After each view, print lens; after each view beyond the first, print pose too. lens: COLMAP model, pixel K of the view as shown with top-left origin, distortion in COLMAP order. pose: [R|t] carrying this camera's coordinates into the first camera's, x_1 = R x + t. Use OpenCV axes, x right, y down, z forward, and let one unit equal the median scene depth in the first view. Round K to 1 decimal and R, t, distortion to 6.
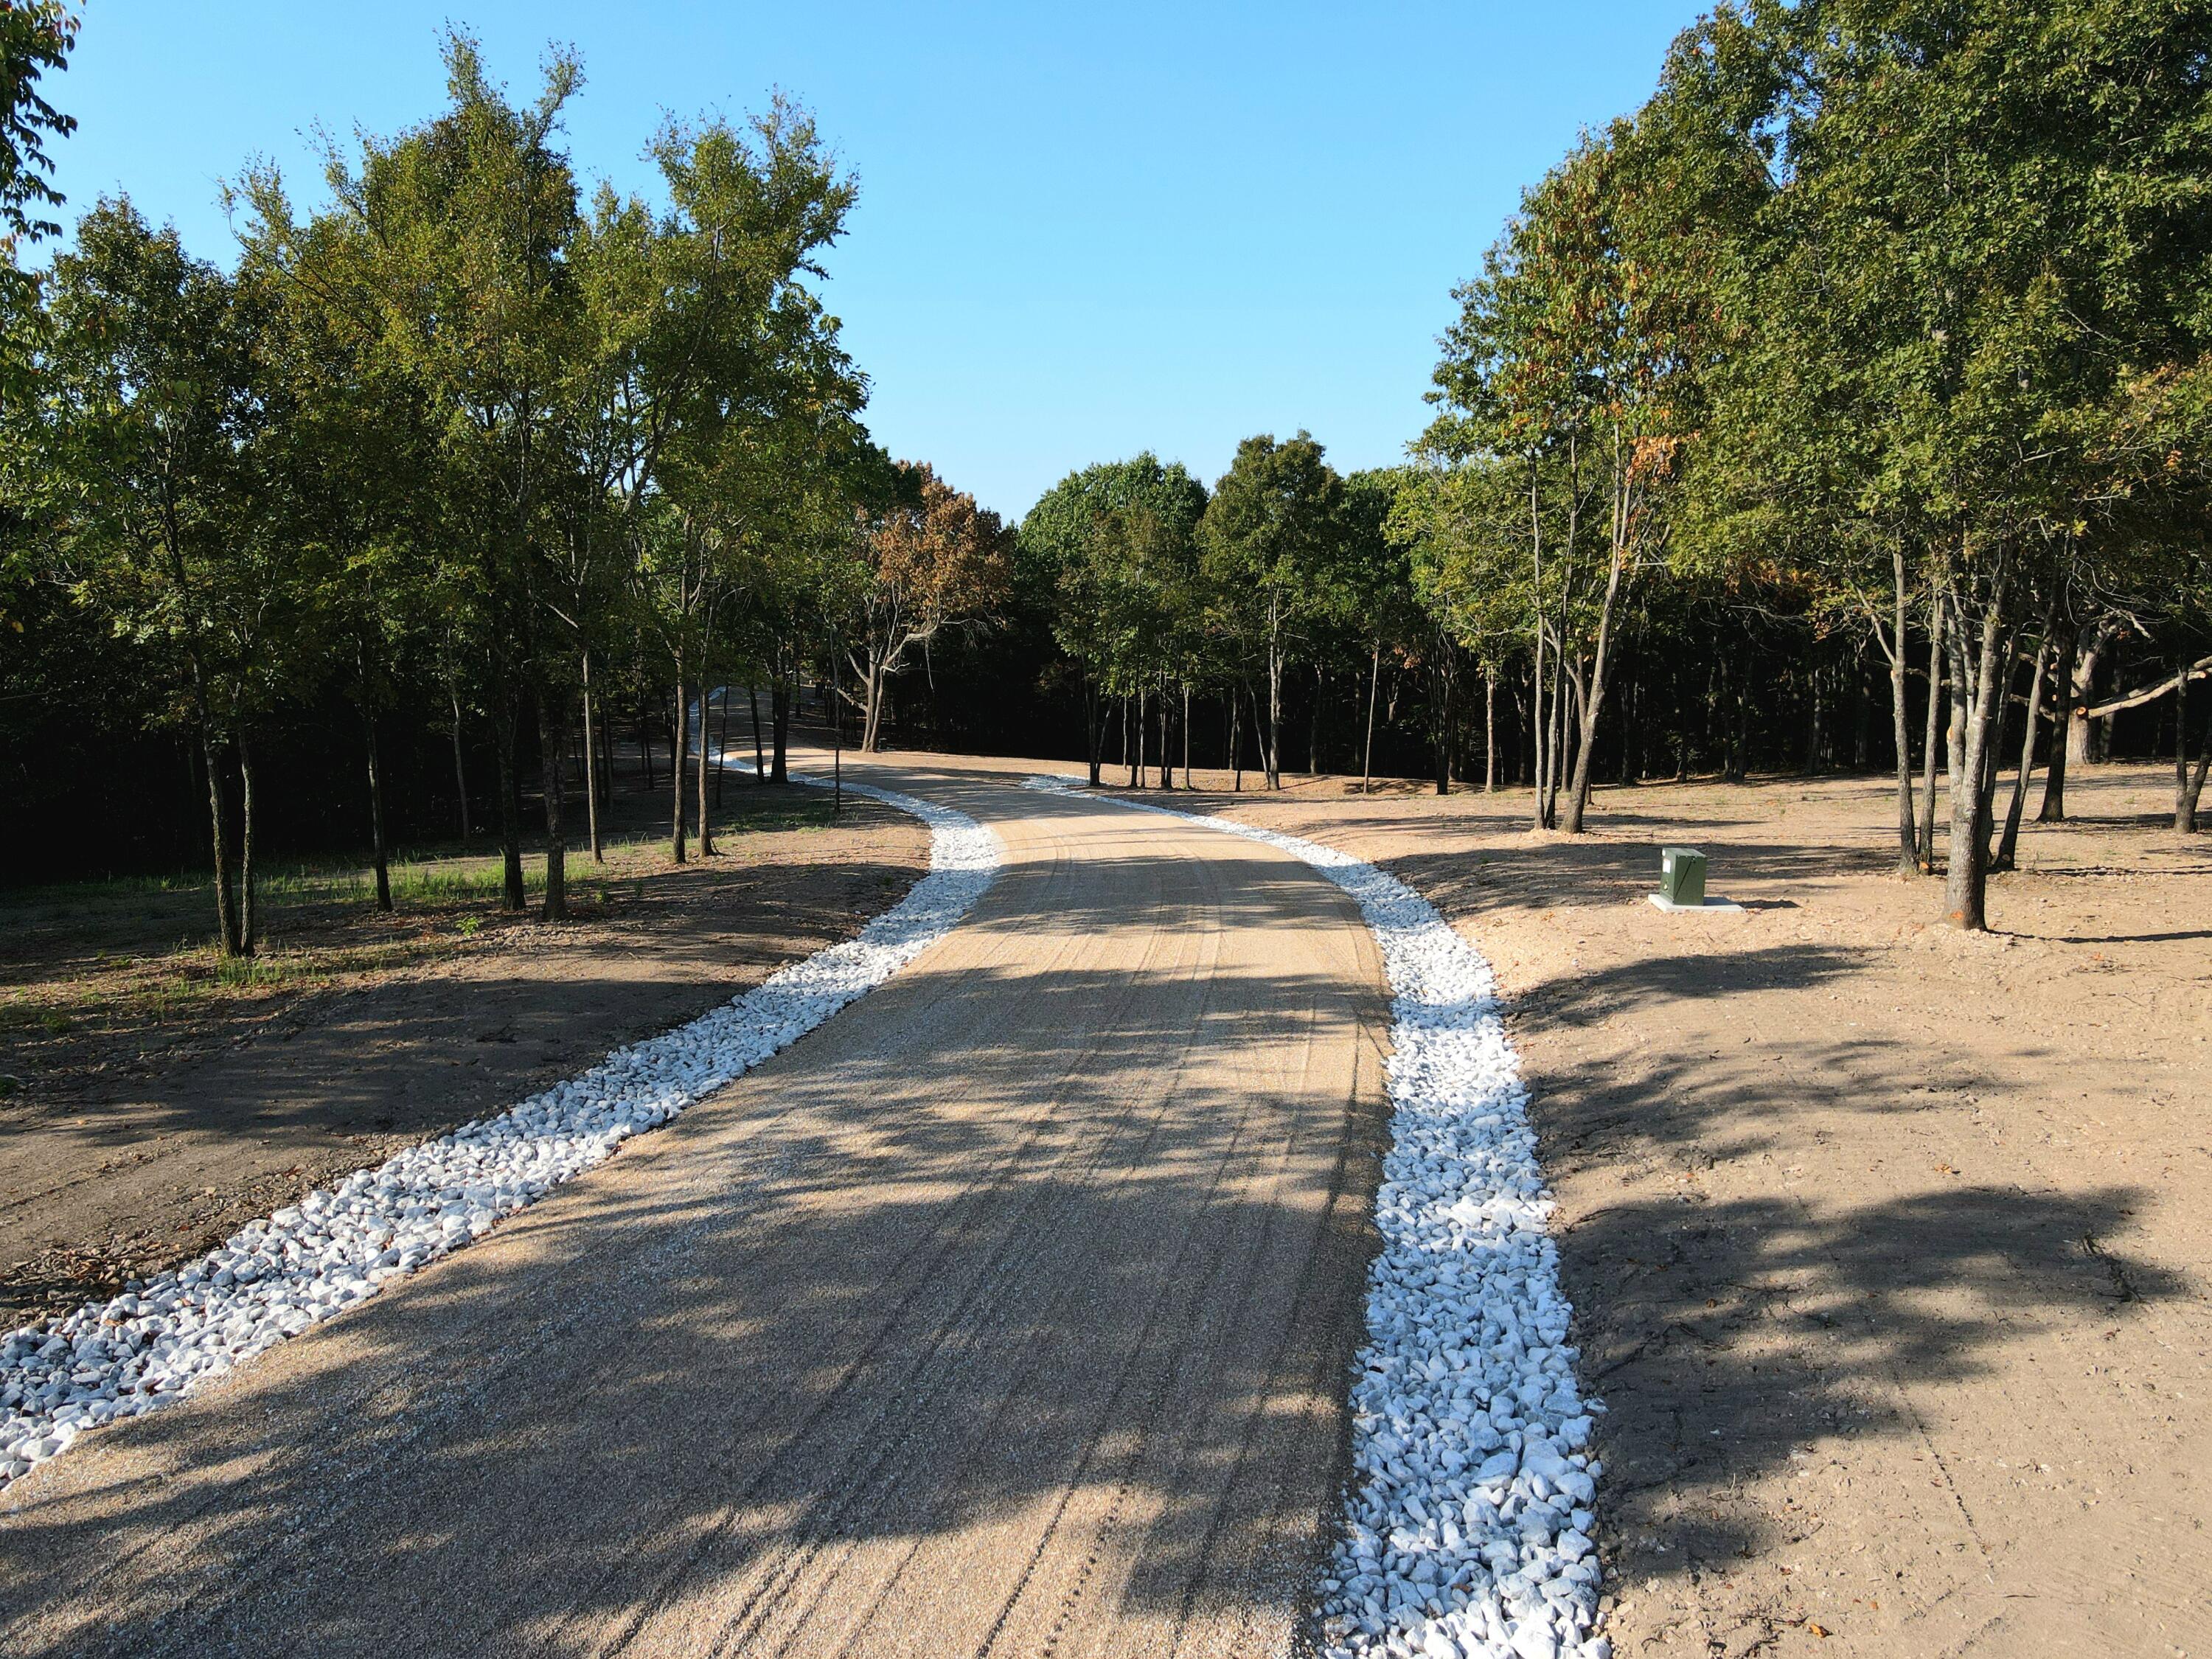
lens RADIAL K [[1623.7, 0, 1105.7], [0, 1623.7, 817.9], [0, 0, 1]] dist [0.014178, 0.006077]
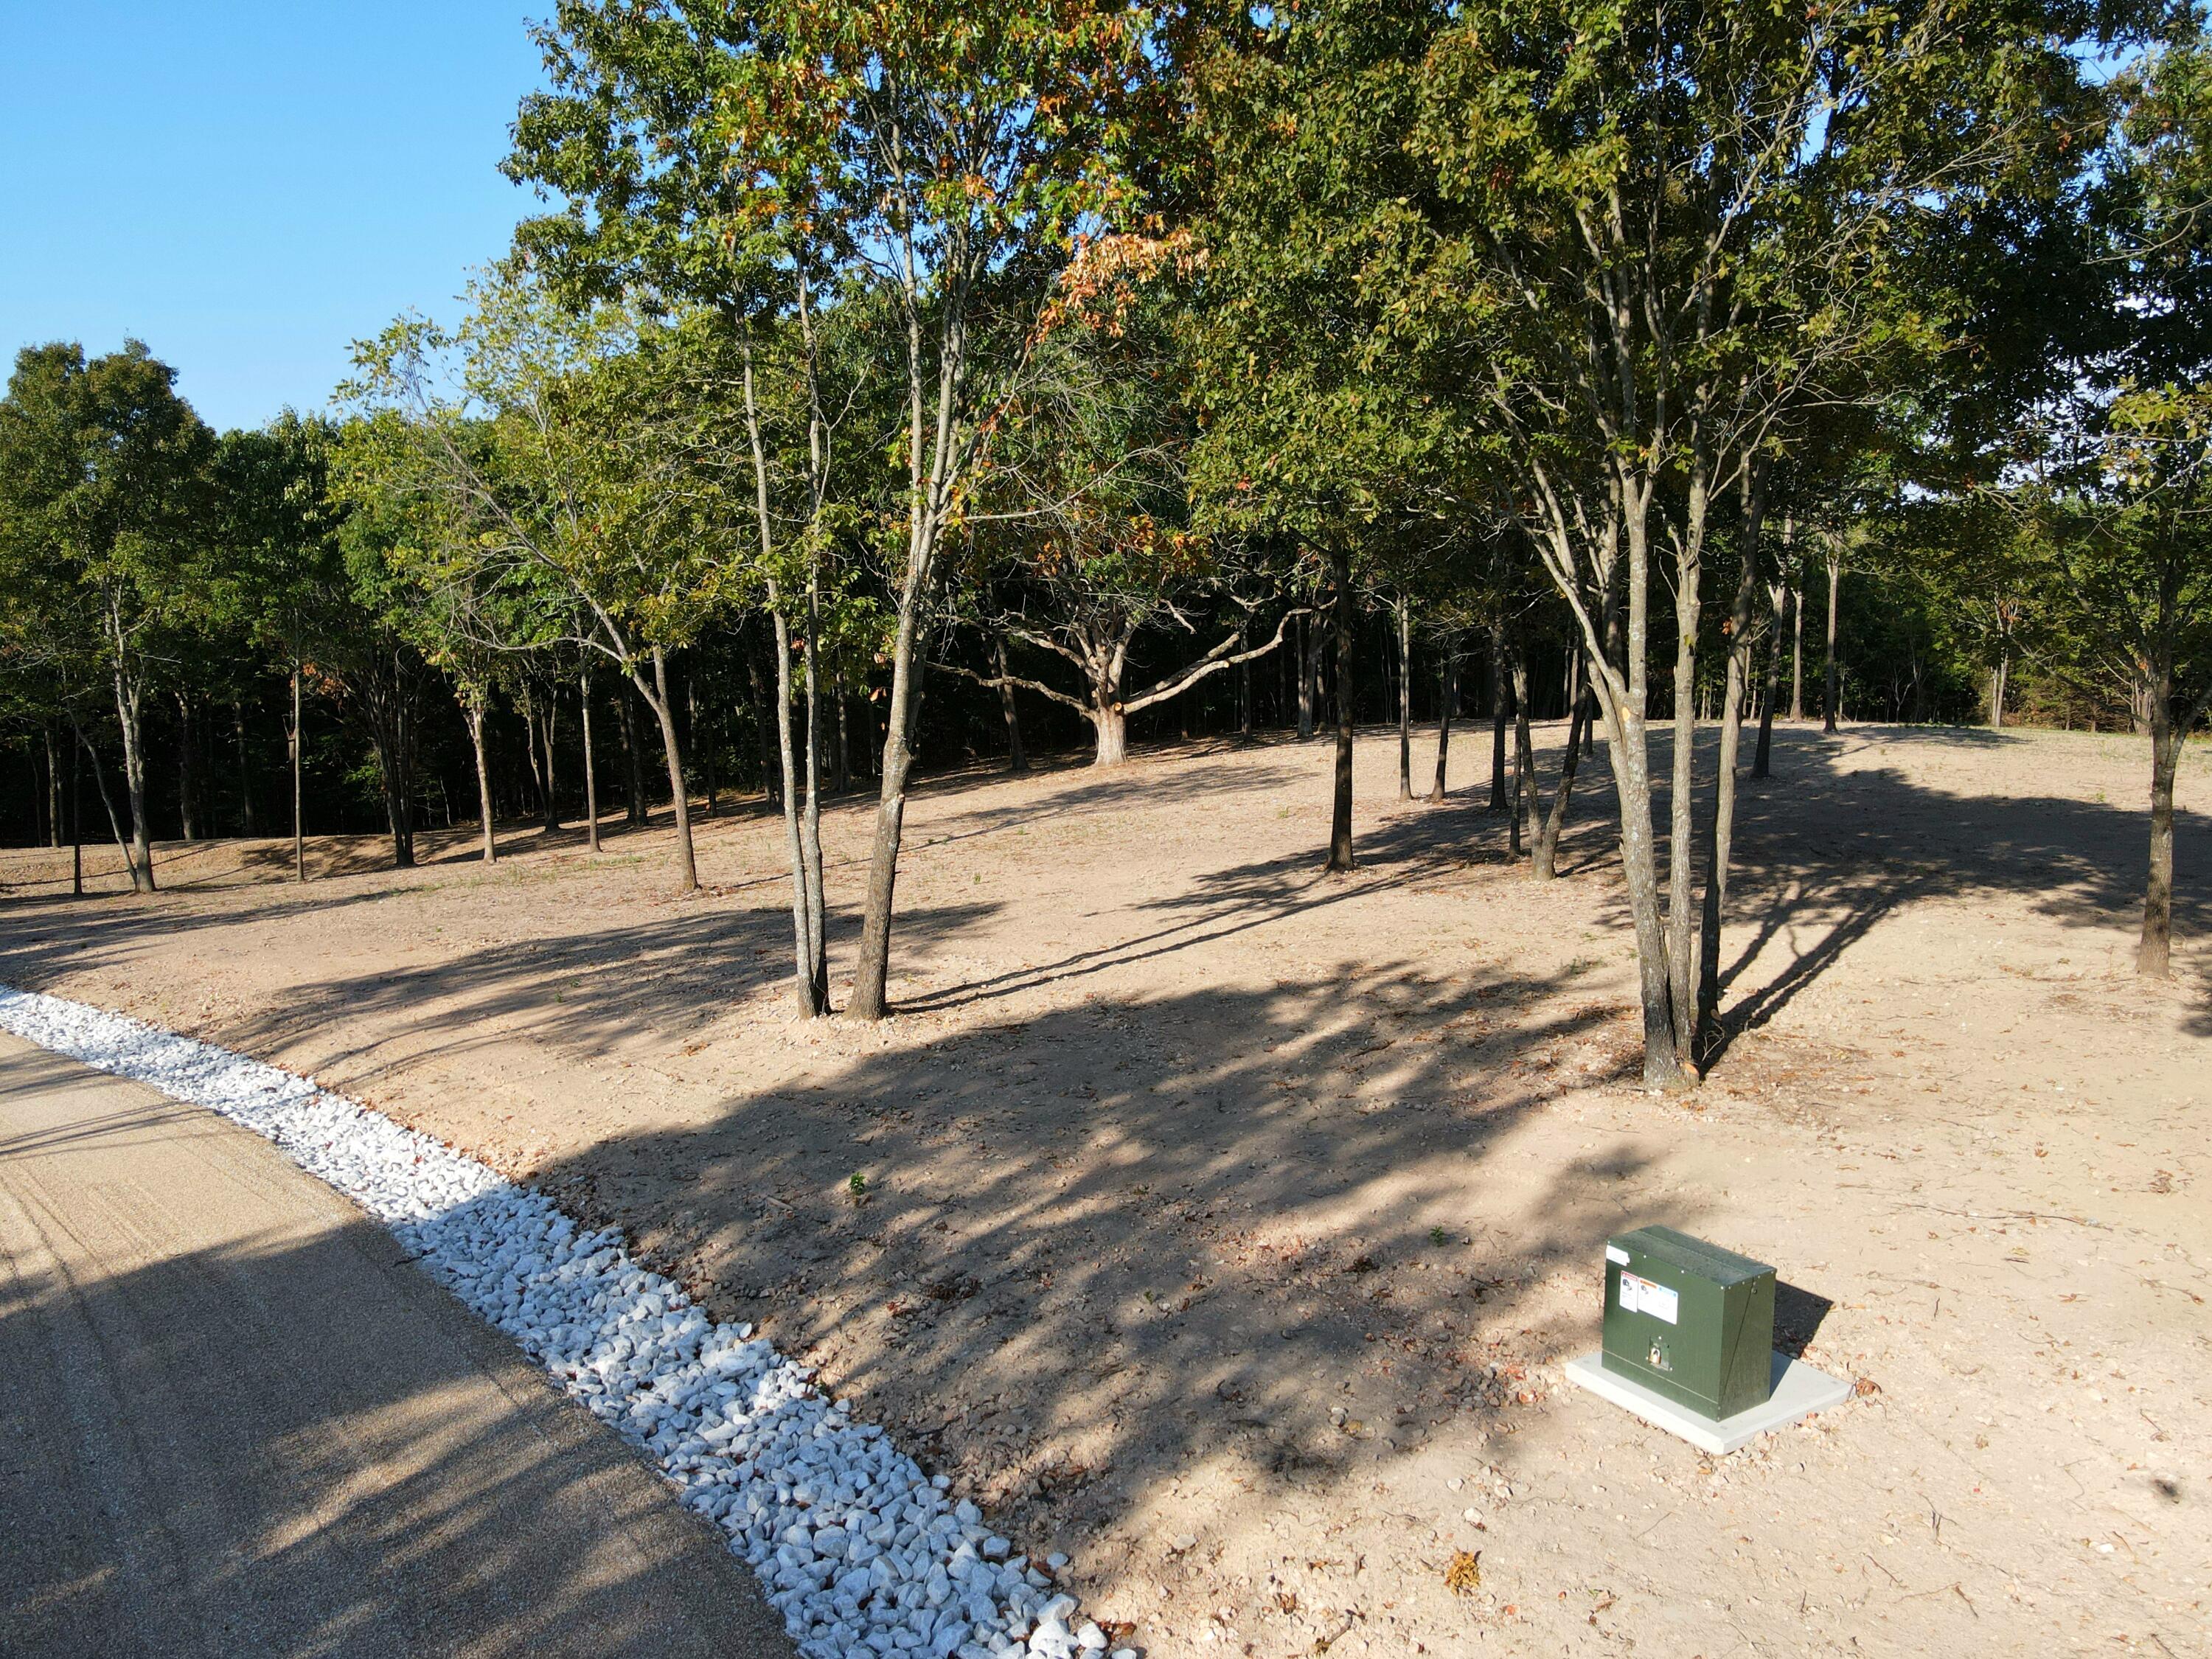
lens RADIAL K [[1623.7, 0, 1105.7], [0, 1623.7, 817.9], [0, 0, 1]] dist [0.014178, 0.006077]
pose [[0.788915, -0.098310, 0.606587, 0.012709], [0.098548, 0.994584, 0.033023, -0.032841], [-0.606549, 0.033726, 0.794331, 0.255166]]
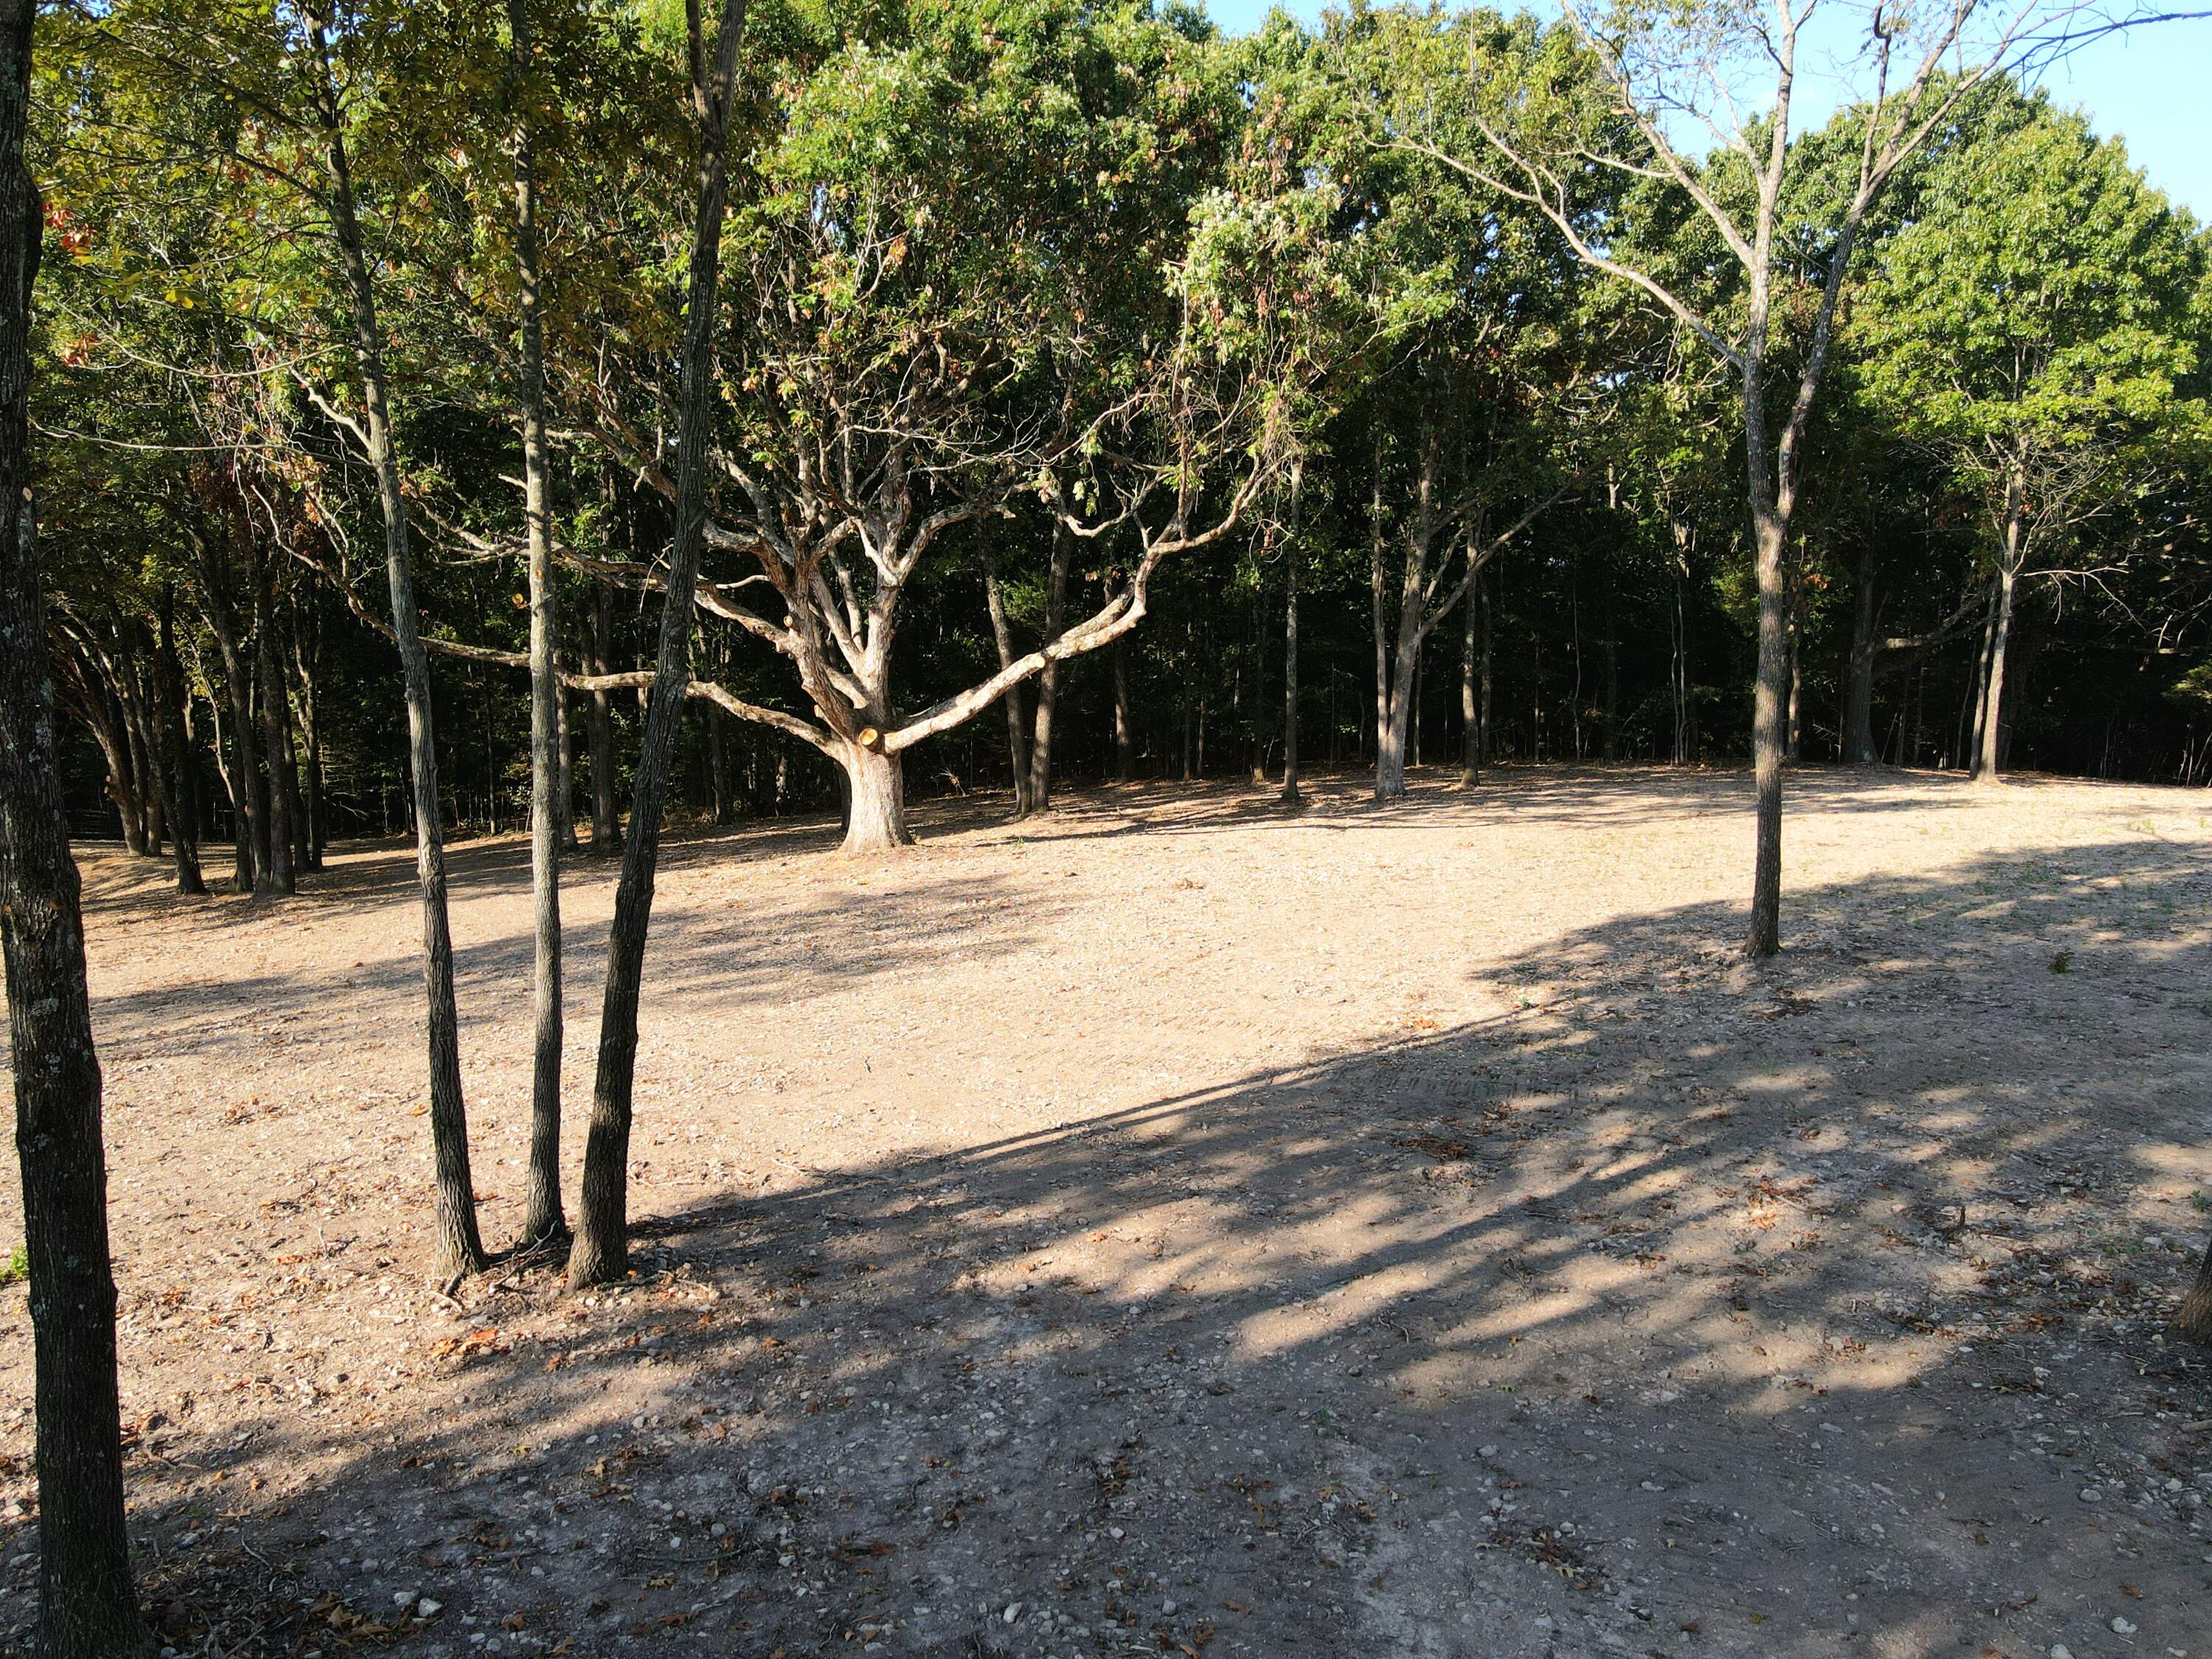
lens RADIAL K [[1623.7, 0, 1105.7], [0, 1623.7, 817.9], [0, 0, 1]] dist [0.014178, 0.006077]
pose [[0.931912, -0.051770, 0.358970, 0.486622], [0.050787, 0.998635, 0.012176, -0.043718], [-0.359111, 0.006884, 0.933270, 0.527593]]
